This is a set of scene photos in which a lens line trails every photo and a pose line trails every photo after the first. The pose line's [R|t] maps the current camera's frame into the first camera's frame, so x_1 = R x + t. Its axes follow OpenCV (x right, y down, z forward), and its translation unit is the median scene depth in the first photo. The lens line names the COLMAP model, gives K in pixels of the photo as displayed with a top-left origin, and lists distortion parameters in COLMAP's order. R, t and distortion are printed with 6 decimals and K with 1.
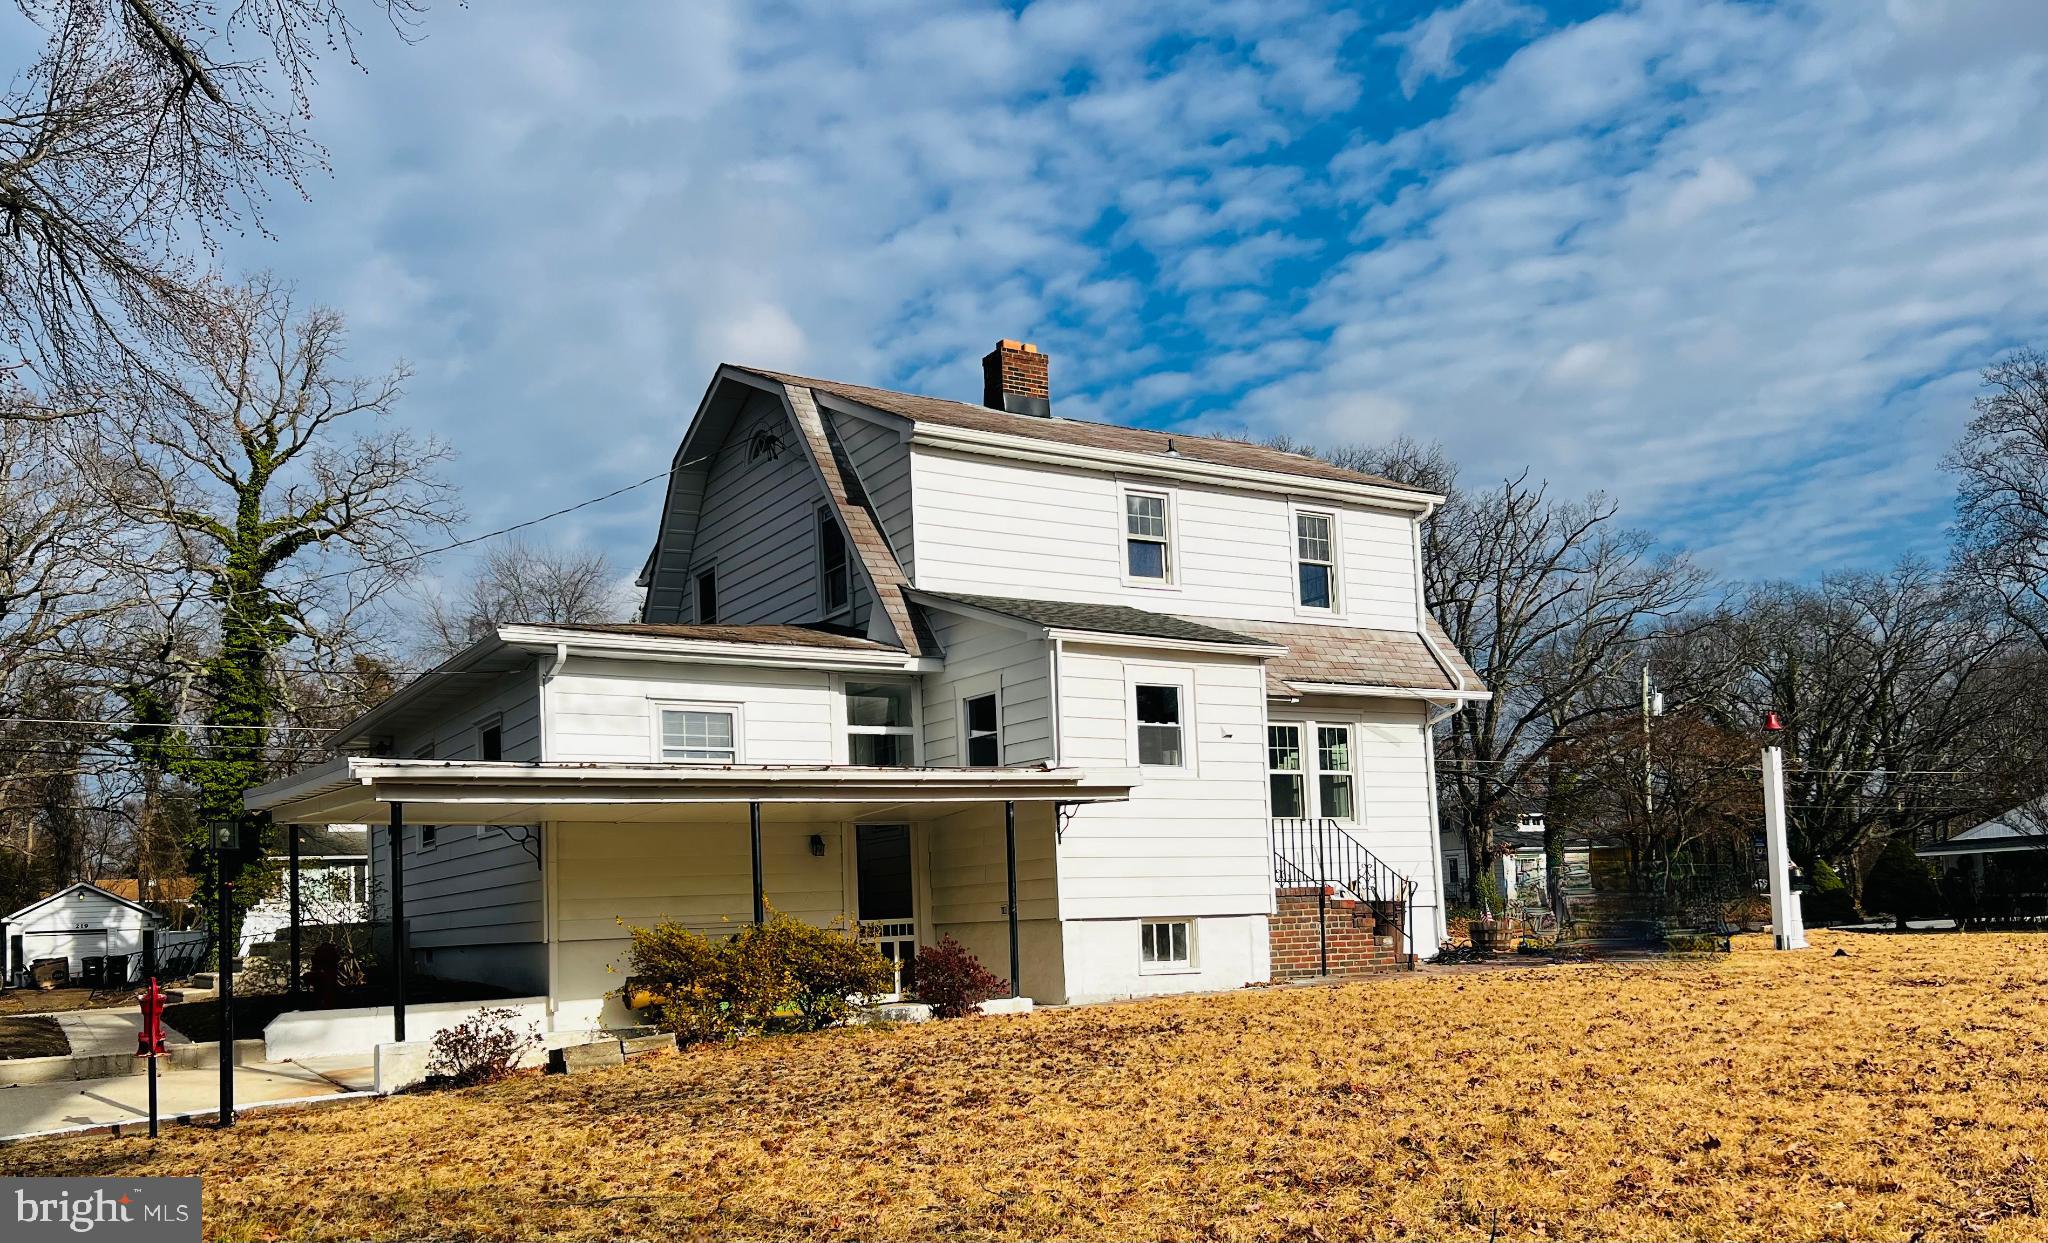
lens RADIAL K [[1579.3, 0, 1024.0], [0, 1579.3, 621.5], [0, 0, 1]] dist [0.001930, 0.000143]
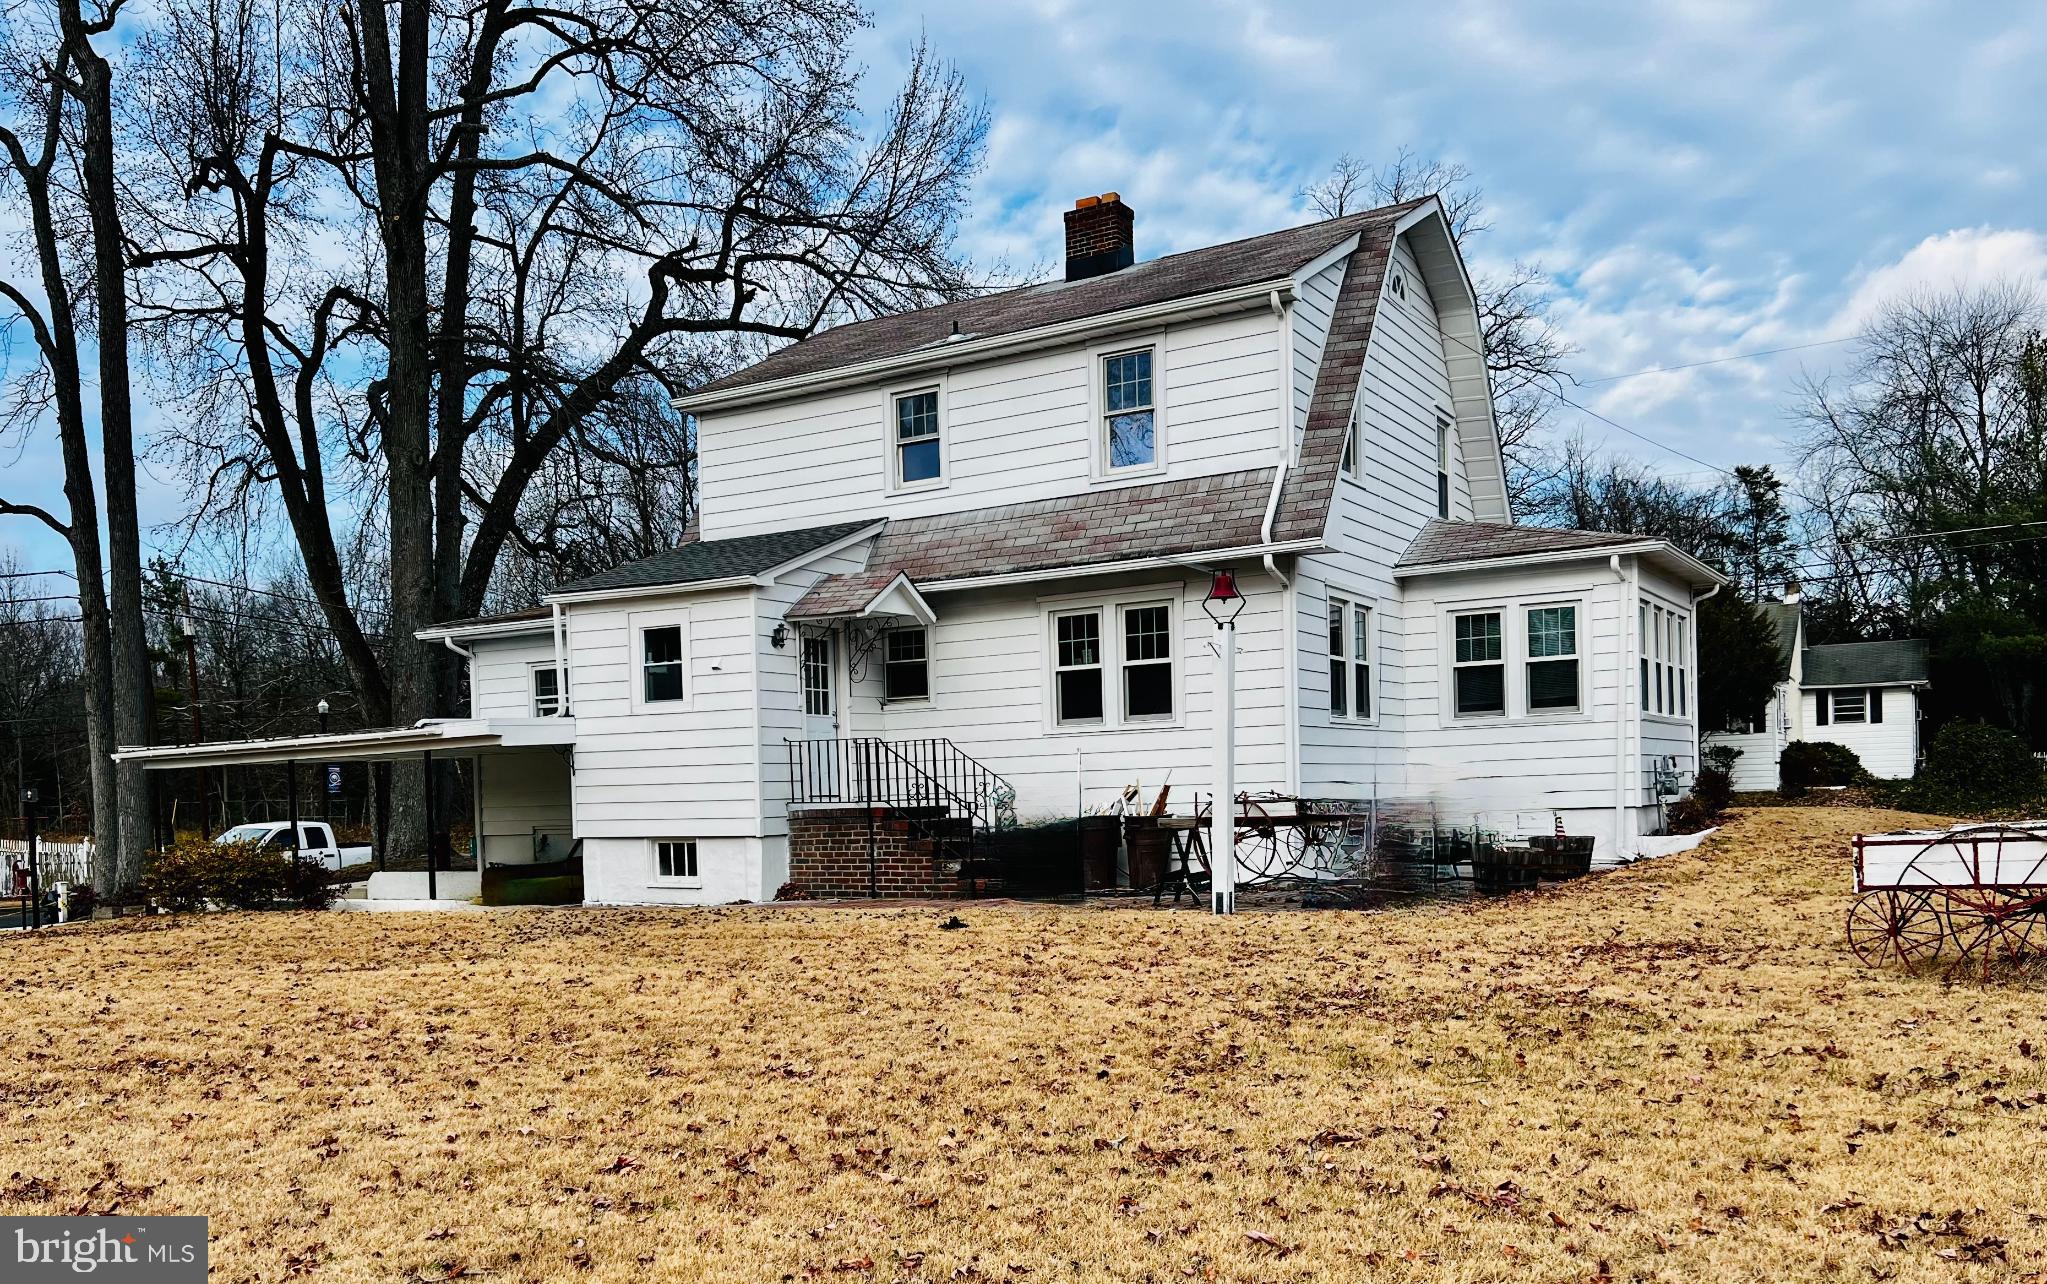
lens RADIAL K [[1796.6, 0, 1023.5], [0, 1796.6, 642.0], [0, 0, 1]] dist [0.000807, 0.000377]
pose [[0.471221, -0.056968, -0.880173, 1.233975], [0.175529, 0.984008, 0.030285, 0.054163], [0.864373, -0.168767, 0.473685, 0.599040]]
